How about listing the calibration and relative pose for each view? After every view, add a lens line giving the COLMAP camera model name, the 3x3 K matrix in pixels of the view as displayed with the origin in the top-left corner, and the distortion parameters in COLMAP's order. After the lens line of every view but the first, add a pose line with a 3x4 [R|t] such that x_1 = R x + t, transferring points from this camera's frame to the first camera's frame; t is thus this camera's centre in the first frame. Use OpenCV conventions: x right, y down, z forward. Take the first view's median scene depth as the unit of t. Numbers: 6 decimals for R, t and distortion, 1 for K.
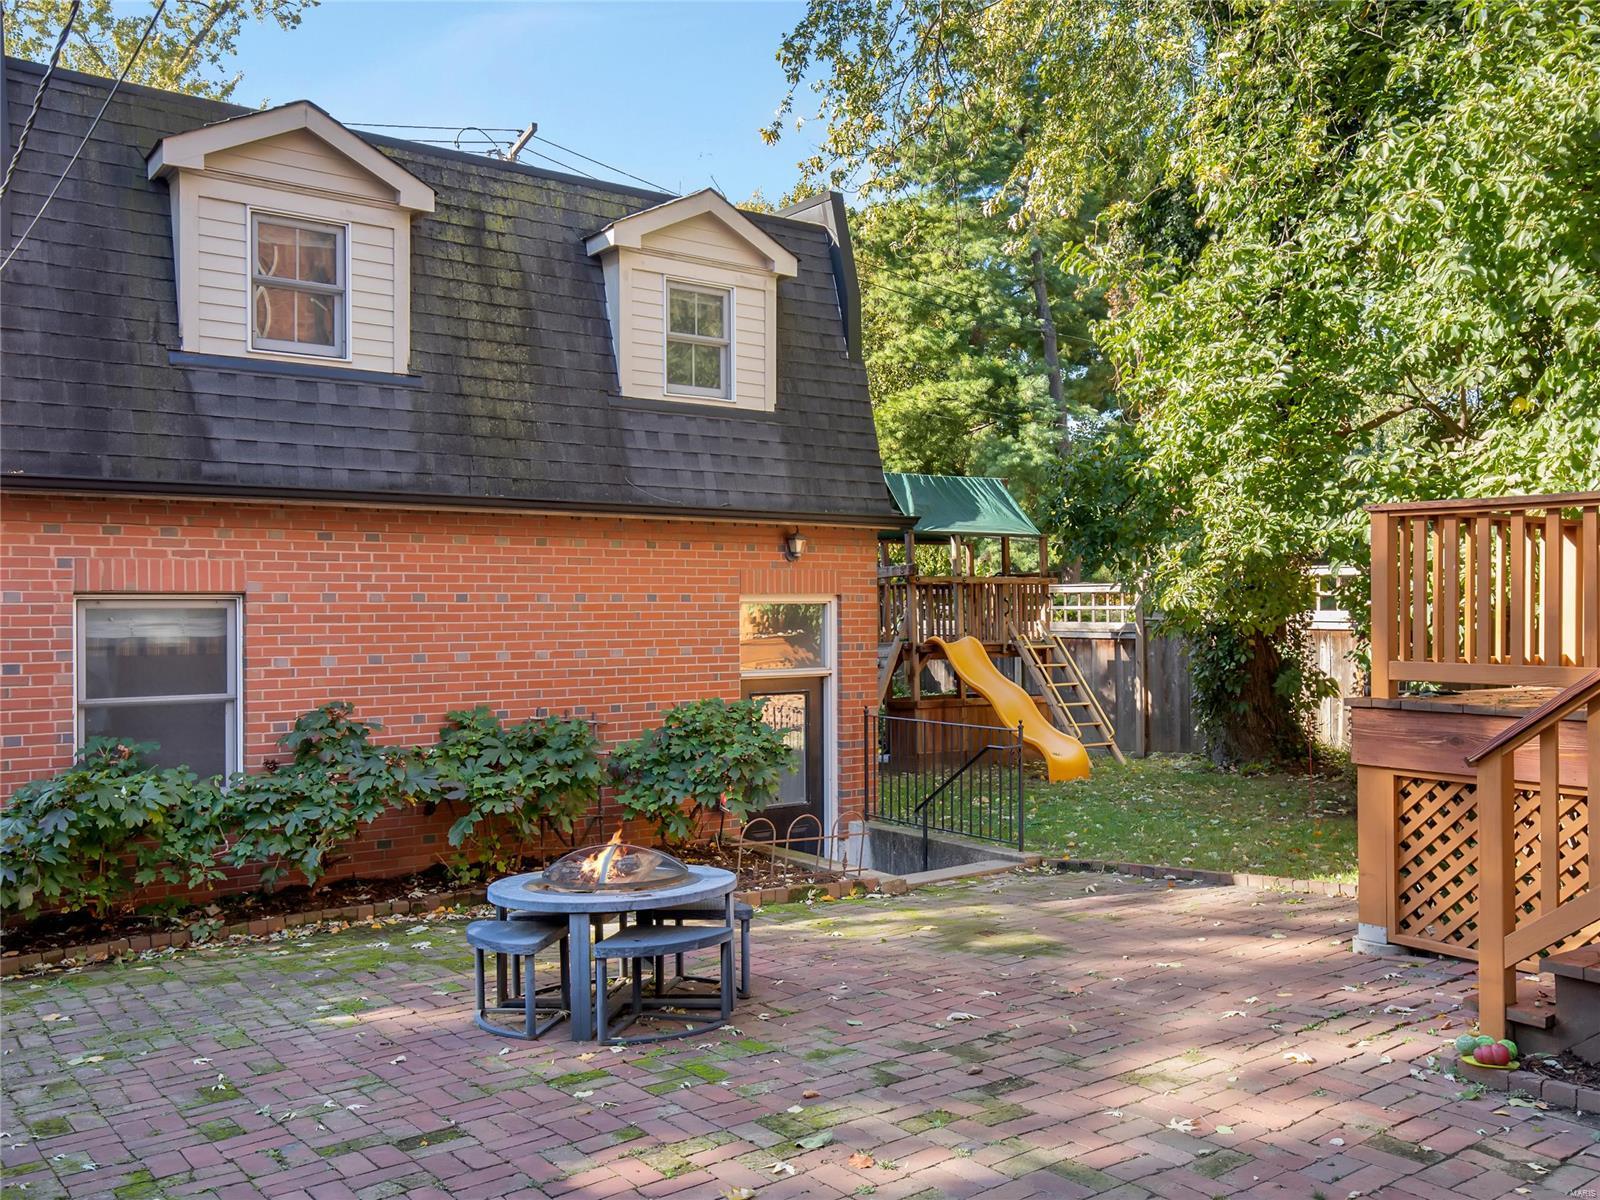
lens RADIAL K [[1265.3, 0, 800.0], [0, 1265.3, 600.0], [0, 0, 1]] dist [0.027542, 0.000331]
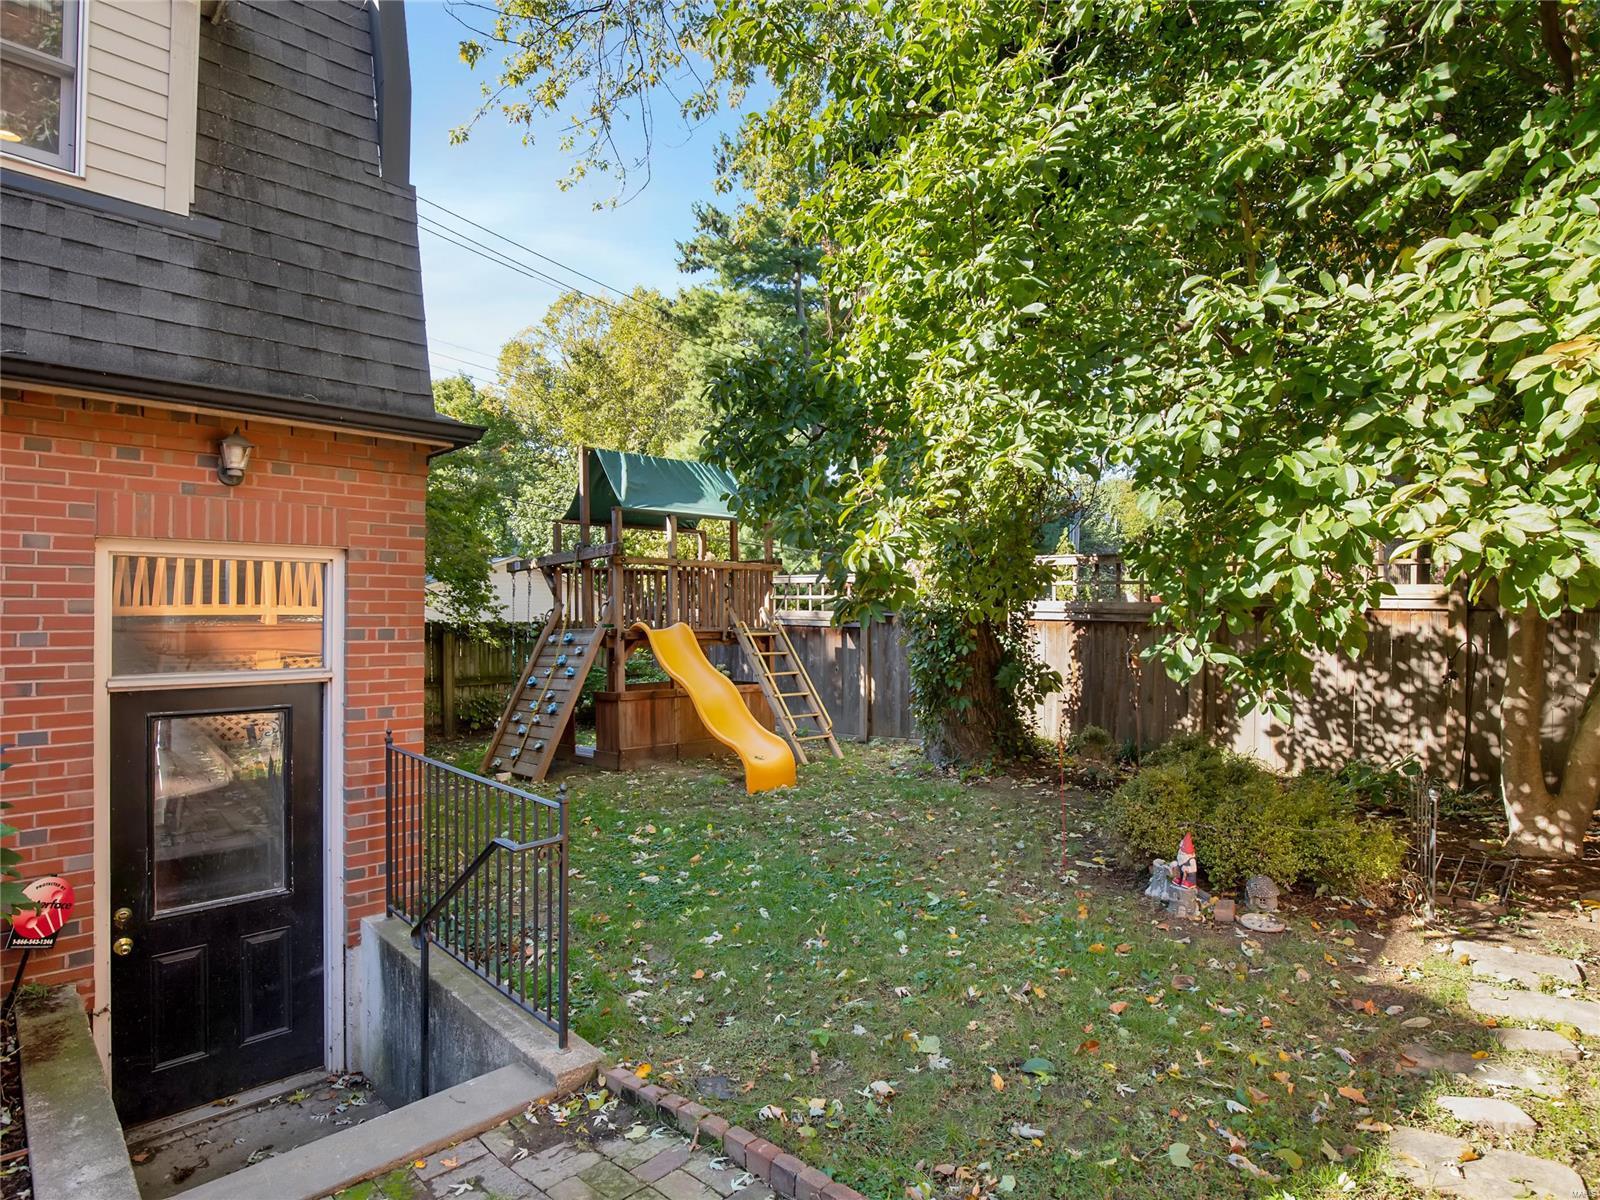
lens RADIAL K [[726.5, 0, 800.0], [0, 726.5, 600.0], [0, 0, 1]] dist [0.000872, -0.000029]
pose [[0.990352, 0.015194, 0.137737, 0.160032], [-0.014288, 0.999869, -0.007560, 0.015996], [-0.137834, 0.005519, 0.990440, 0.500248]]
